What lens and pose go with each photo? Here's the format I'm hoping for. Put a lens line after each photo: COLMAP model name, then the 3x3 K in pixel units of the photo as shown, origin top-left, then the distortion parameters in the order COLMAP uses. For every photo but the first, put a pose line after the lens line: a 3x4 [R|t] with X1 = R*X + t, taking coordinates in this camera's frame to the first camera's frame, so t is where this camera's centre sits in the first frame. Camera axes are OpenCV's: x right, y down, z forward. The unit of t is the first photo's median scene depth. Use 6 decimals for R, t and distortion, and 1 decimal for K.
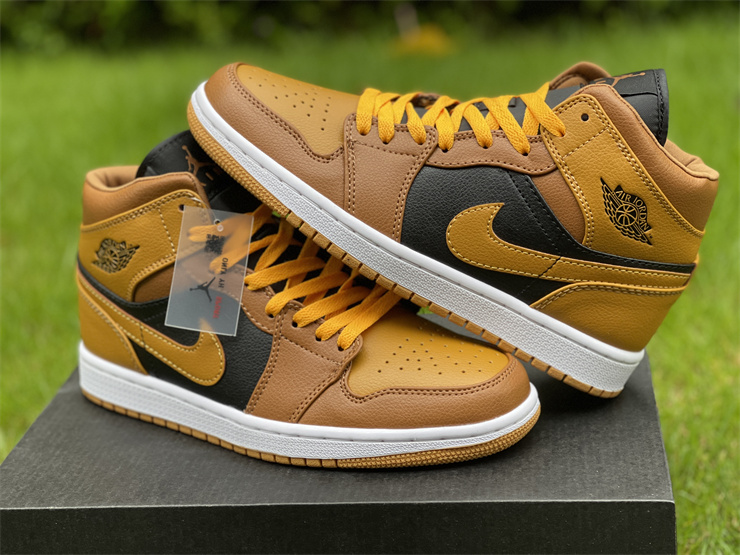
lens RADIAL K [[1377.1, 0, 370.0], [0, 1377.1, 277.5], [0, 0, 1]] dist [0.197141, -0.333580]
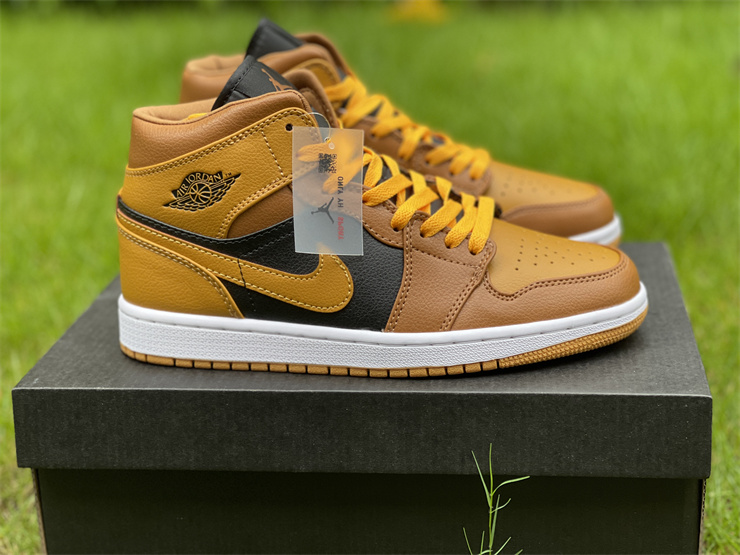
lens RADIAL K [[1377.1, 0, 370.0], [0, 1377.1, 277.5], [0, 0, 1]] dist [0.197141, -0.333580]
pose [[0.897124, -0.101497, 0.429962, -0.504624], [0.130872, 0.990623, -0.039220, 0.096021], [-0.421950, 0.091455, 0.901995, 0.134110]]
